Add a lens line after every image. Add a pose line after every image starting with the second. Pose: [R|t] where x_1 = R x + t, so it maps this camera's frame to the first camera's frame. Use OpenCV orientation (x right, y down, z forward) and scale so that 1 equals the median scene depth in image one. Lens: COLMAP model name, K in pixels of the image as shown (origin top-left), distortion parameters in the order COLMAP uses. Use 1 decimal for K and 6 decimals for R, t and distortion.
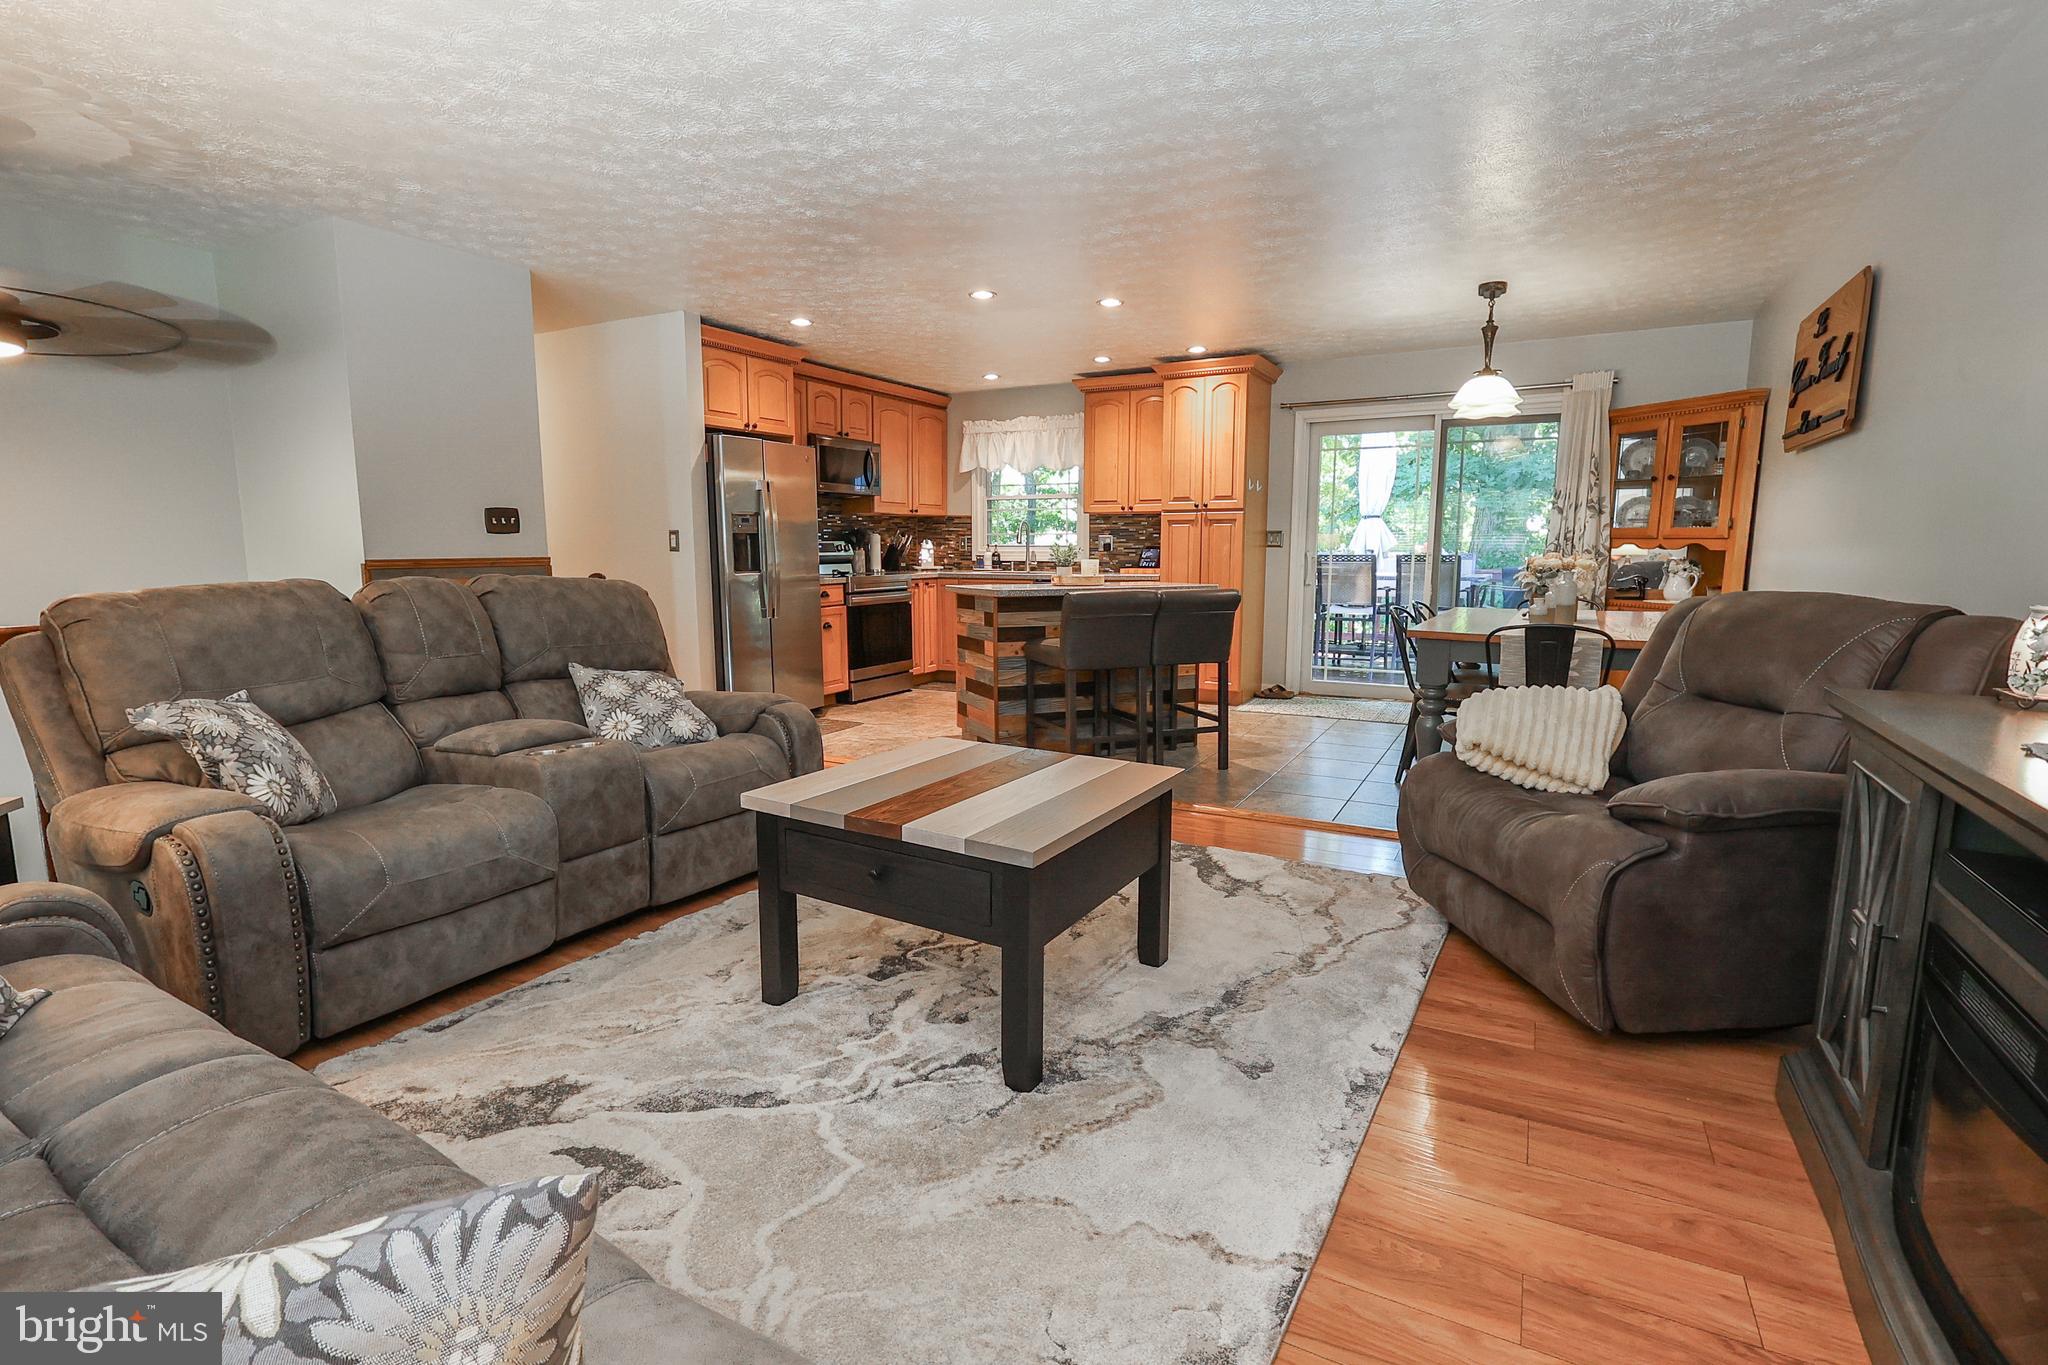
lens RADIAL K [[960.0, 0, 999.3], [0, 960.0, 678.3], [0, 0, 1]] dist [-0.001452, -0.000623]
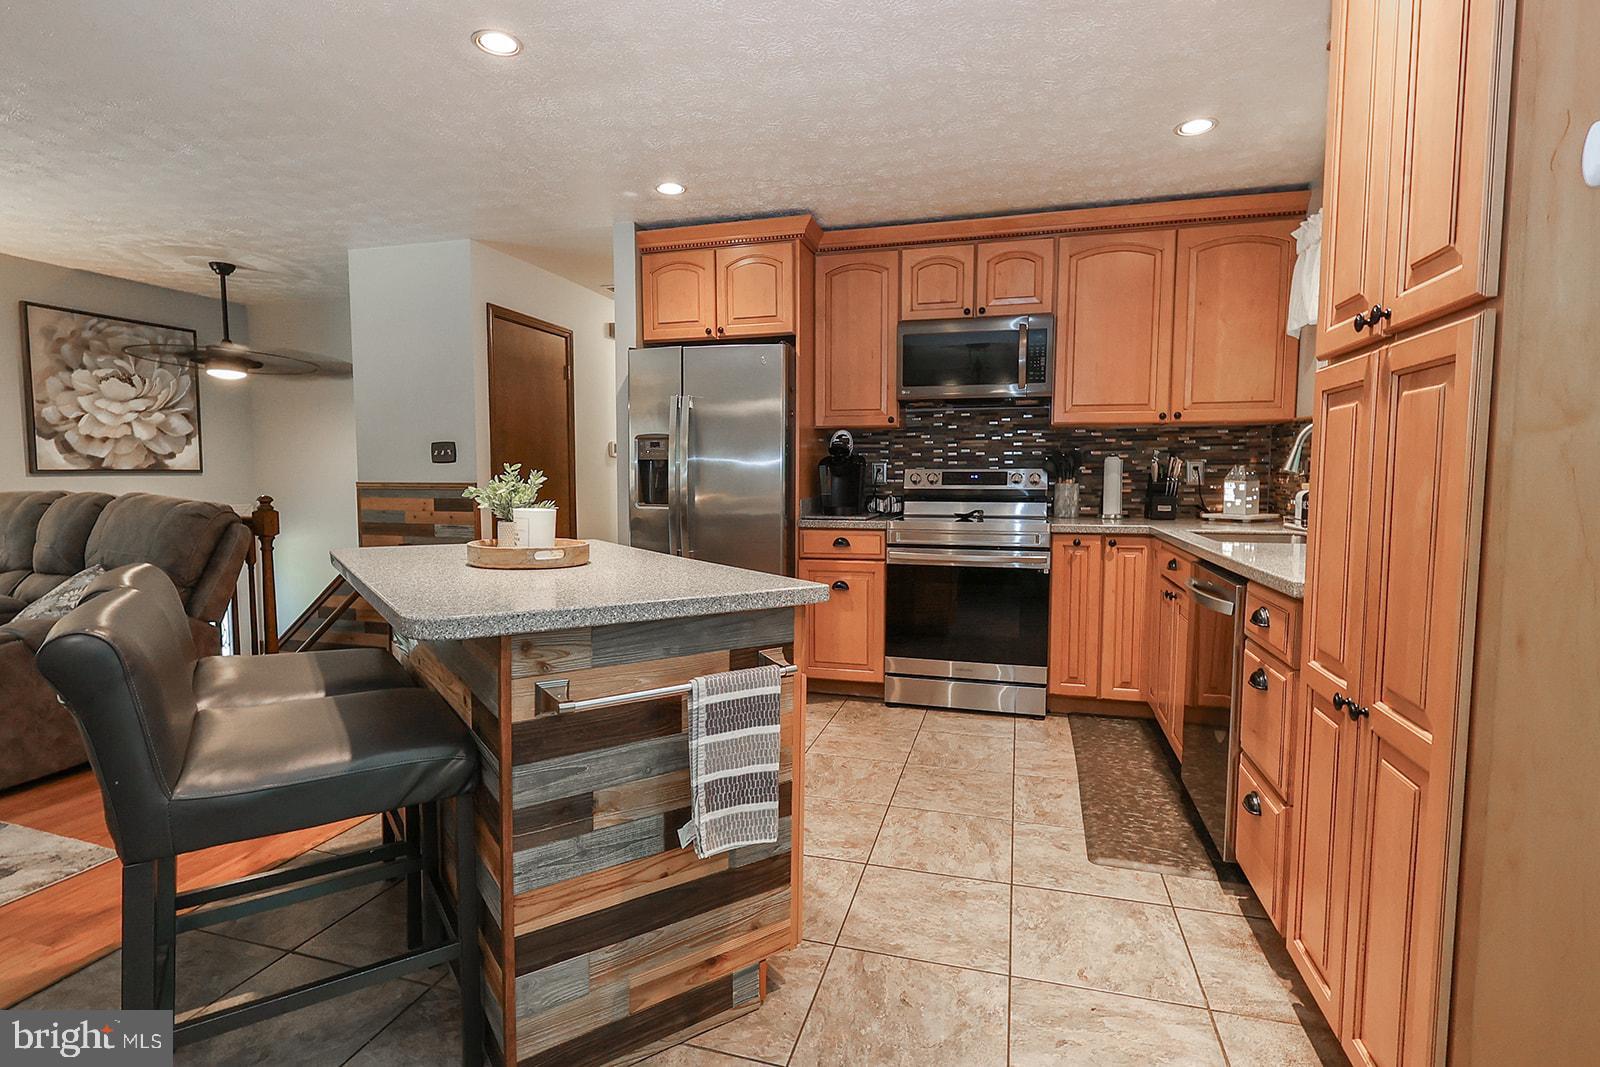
lens RADIAL K [[786.4, 0, 789.1], [0, 786.4, 529.0], [0, 0, 1]] dist [-0.005184, 0.000820]
pose [[0.224021, 0.069582, -0.972097, 0.374530], [-0.137505, 0.989727, 0.039155, -0.112557], [0.964835, 0.124897, 0.231287, 0.808404]]
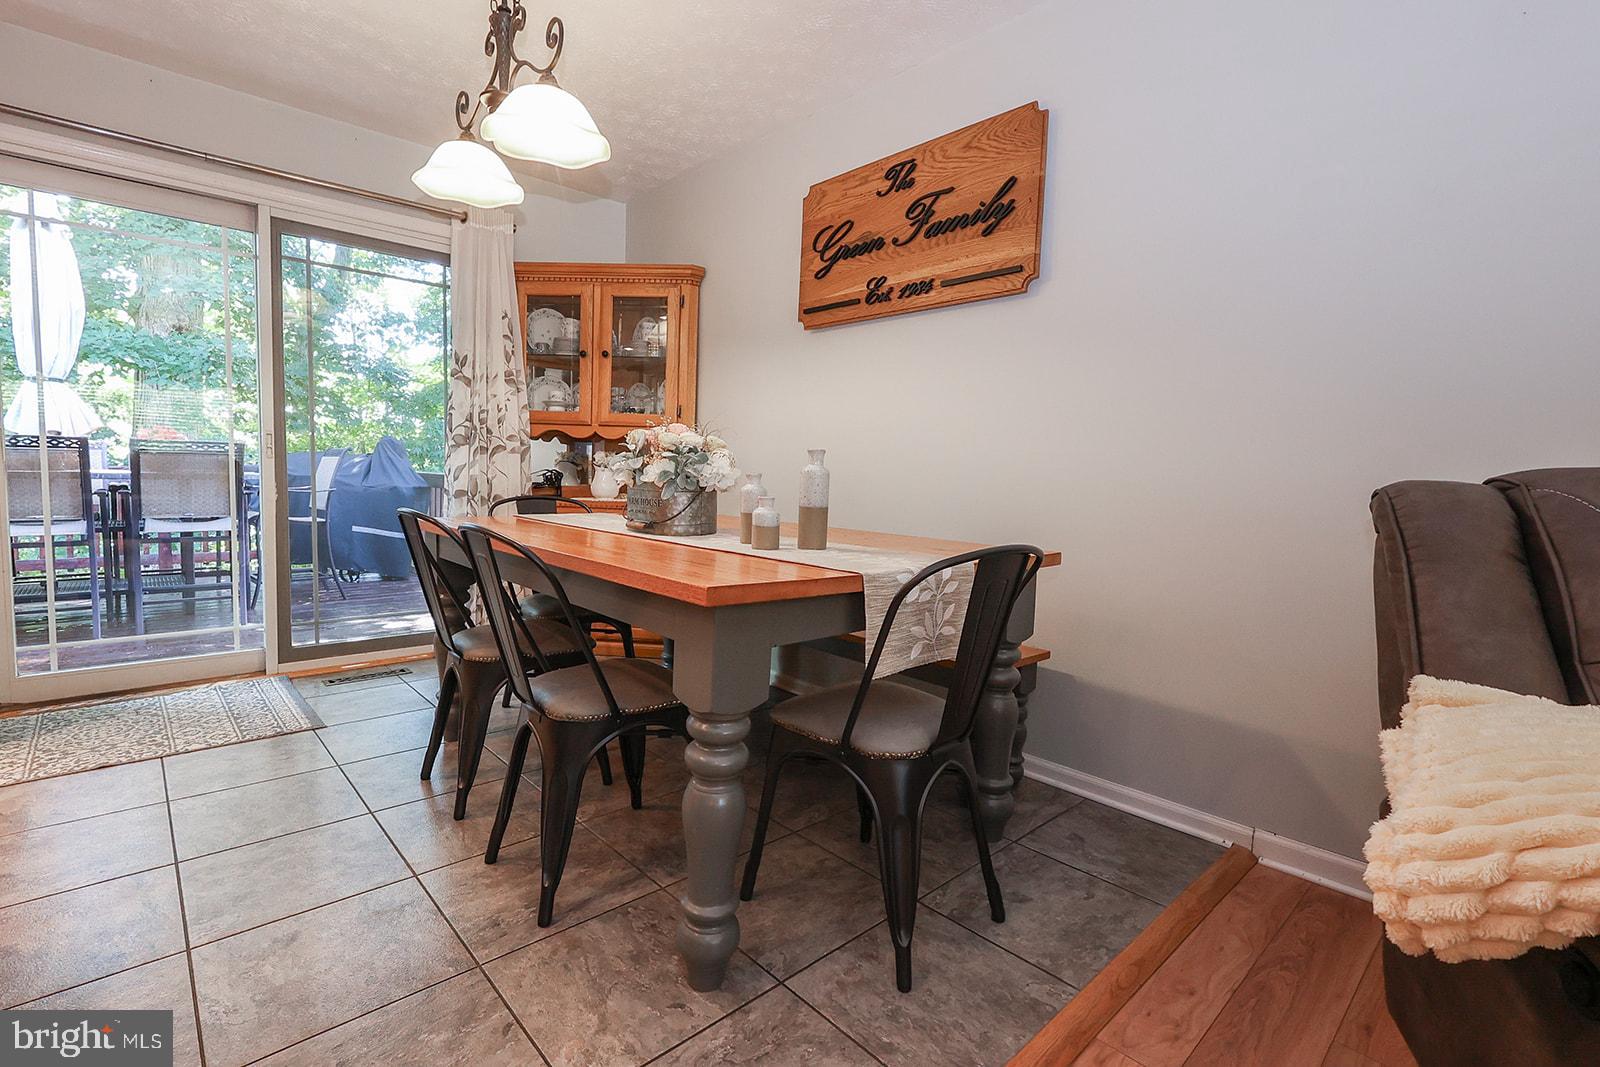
lens RADIAL K [[742.4, 0, 801.8], [0, 742.4, 527.9], [0, 0, 1]] dist [-0.004016, 0.001743]
pose [[0.307357, -0.061848, 0.949582, 0.097897], [0.104633, 0.994032, 0.030876, -0.047339], [-0.945824, 0.089868, 0.311994, 0.524372]]
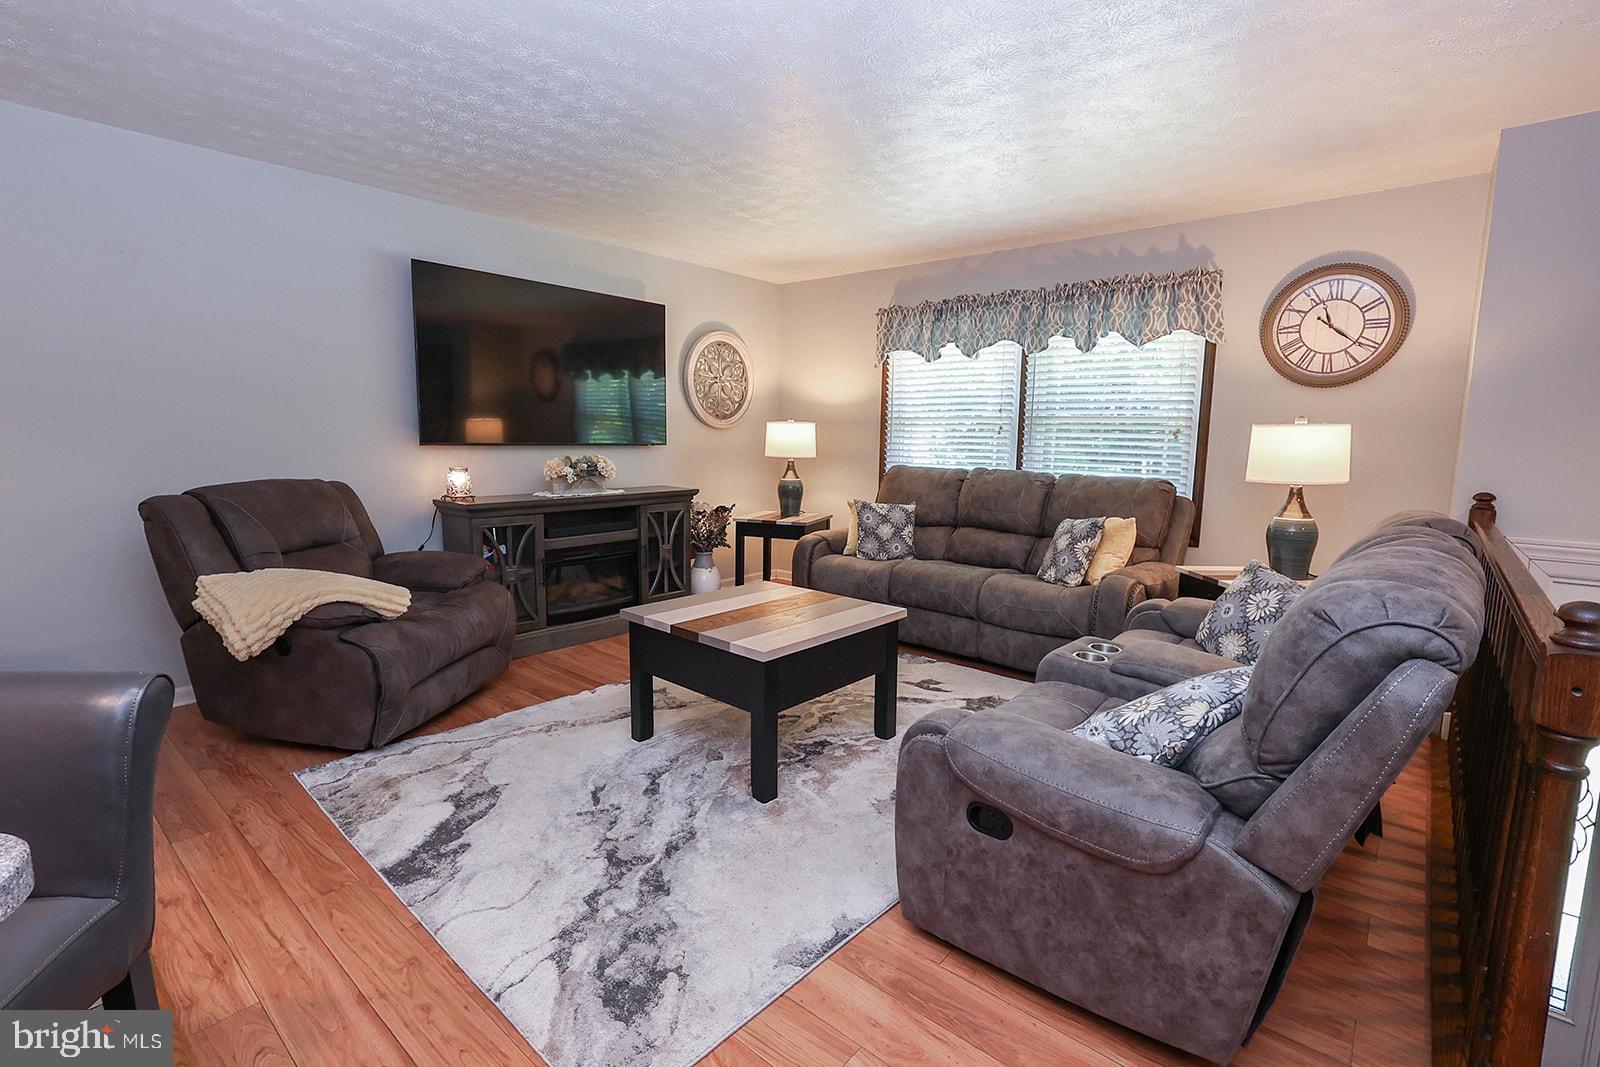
lens RADIAL K [[742.4, 0, 783.3], [0, 742.4, 525.1], [0, 0, 1]] dist [-0.004016, 0.001743]
pose [[-0.980888, -0.037372, 0.190948, -0.101713], [0.014152, 0.965077, 0.261583, -0.125422], [-0.194055, 0.259286, -0.946104, 0.765370]]
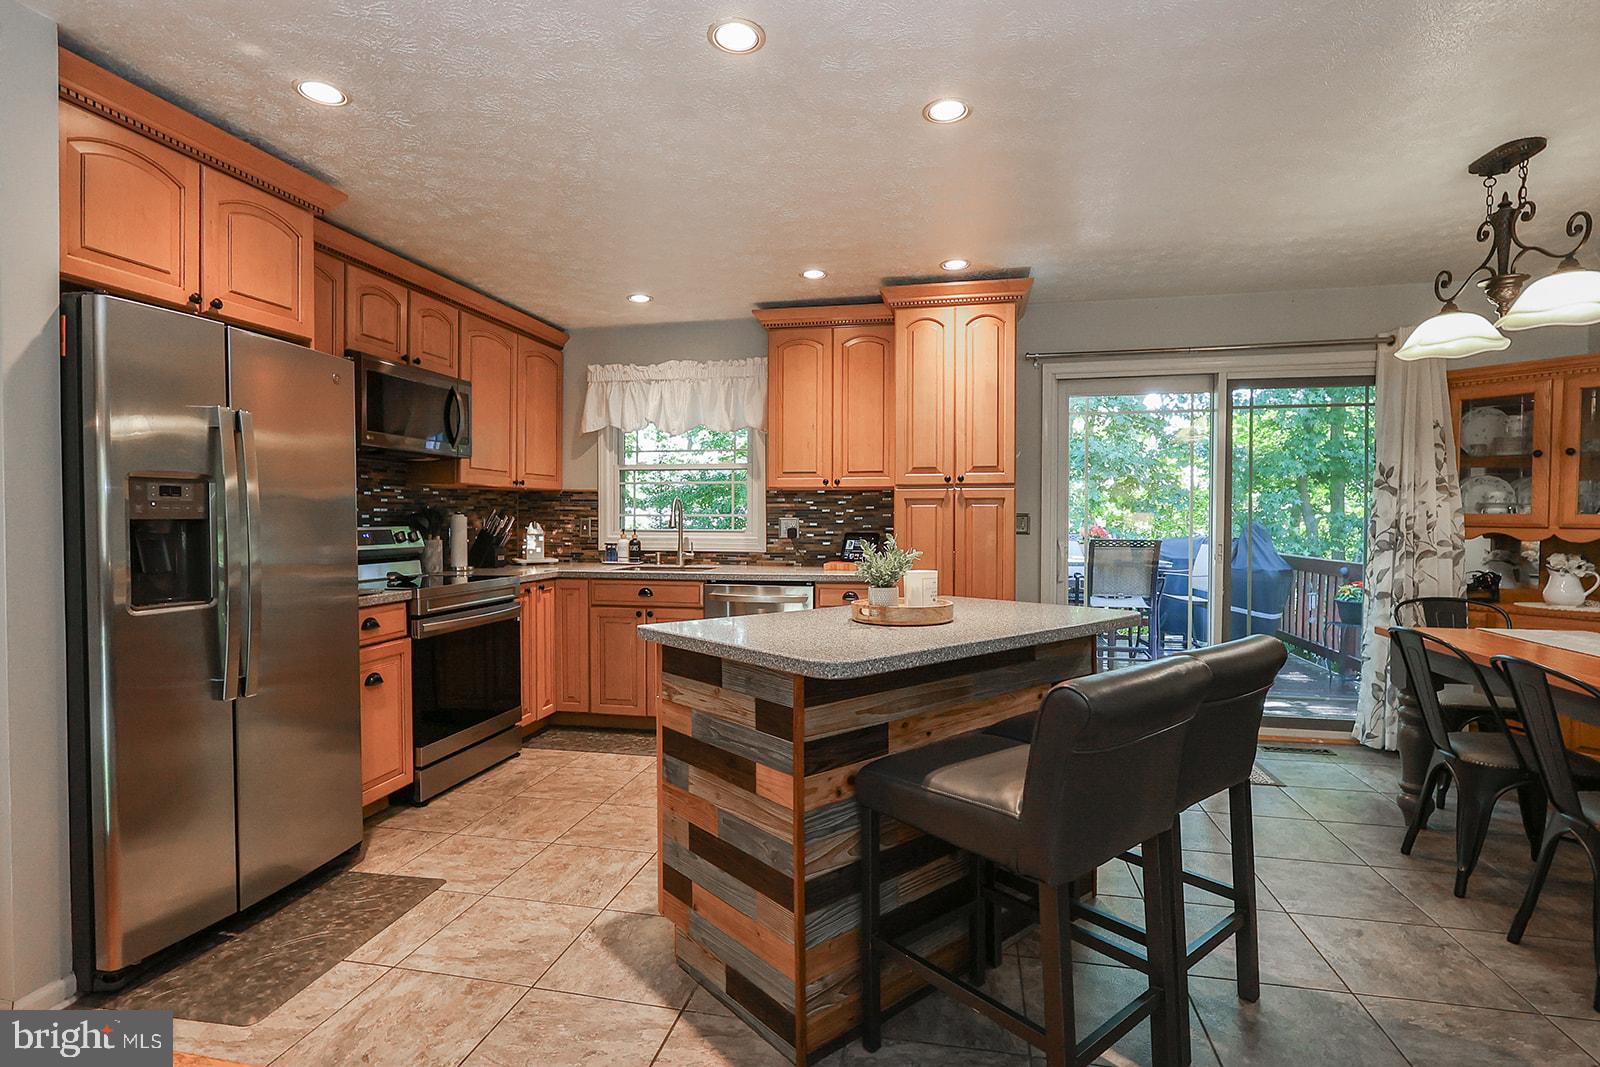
lens RADIAL K [[780.2, 0, 790.1], [0, 780.2, 530.2], [0, 0, 1]] dist [-0.002237, 0.002407]
pose [[0.955752, -0.002409, 0.294164, -0.079359], [0.038394, 0.992435, -0.116617, -0.077443], [-0.291657, 0.122751, 0.948614, 0.478984]]
